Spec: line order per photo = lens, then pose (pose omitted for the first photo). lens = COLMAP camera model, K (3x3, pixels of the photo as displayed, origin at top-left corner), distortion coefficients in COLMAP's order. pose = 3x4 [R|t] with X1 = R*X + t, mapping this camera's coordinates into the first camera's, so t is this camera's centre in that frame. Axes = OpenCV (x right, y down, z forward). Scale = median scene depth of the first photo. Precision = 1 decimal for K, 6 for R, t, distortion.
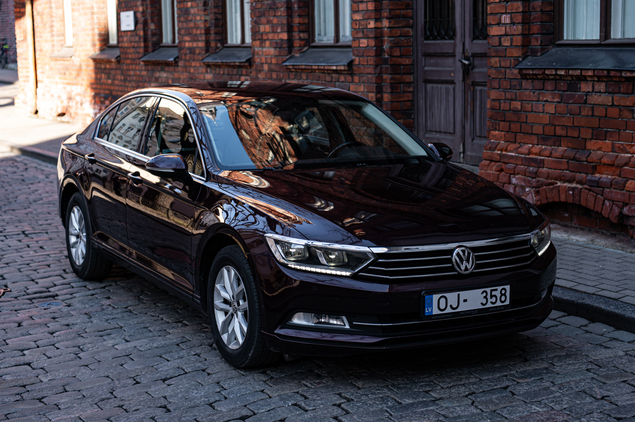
lens RADIAL K [[1106.7, 0, 318.6], [0, 1106.7, 212.1], [0, 0, 1]] dist [0.065677, 0.000000]
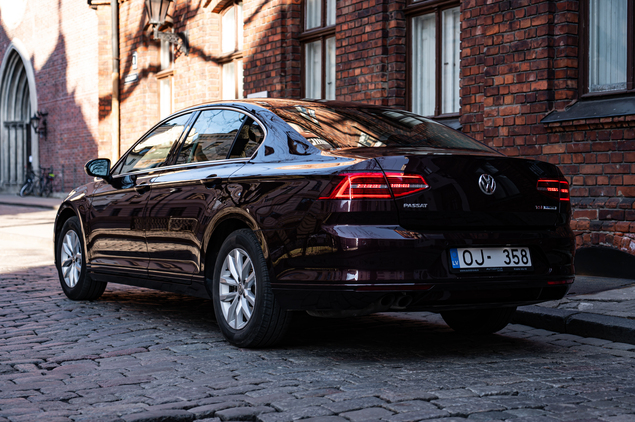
lens RADIAL K [[1084.8, 0, 316.7], [0, 1084.8, 209.5], [0, 0, 1]] dist [-0.036456, 0.000000]
pose [[0.999754, 0.022072, -0.002139, -0.170802], [-0.022150, 0.989298, -0.144217, 0.027450], [-0.001067, 0.144228, 0.989544, 0.298493]]
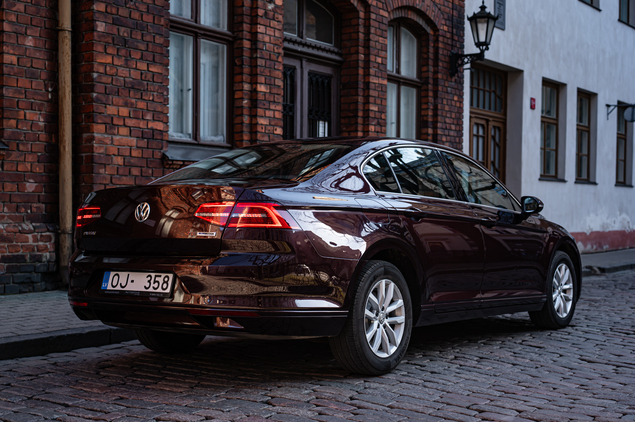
lens RADIAL K [[912.7, 0, 316.4], [0, 912.7, 211.6], [0, 0, 1]] dist [0.046944, 0.000000]
pose [[-0.409442, 0.015468, 0.912205, -0.692397], [0.139226, 0.989205, 0.045717, -0.106317], [-0.901650, 0.145721, -0.407176, 1.151655]]
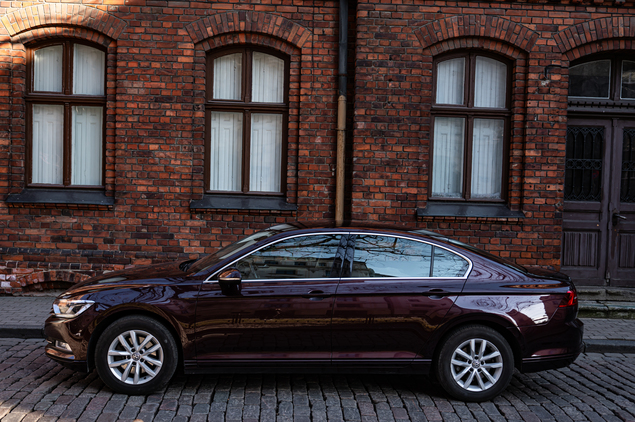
lens RADIAL K [[744.4, 0, 316.4], [0, 744.4, 214.0], [0, 0, 1]] dist [-0.004053, 0.000000]
pose [[0.464270, -0.002242, 0.885691, -0.737377], [0.097285, 0.994075, -0.048479, -0.104185], [-0.880334, 0.108672, 0.461738, 0.714756]]
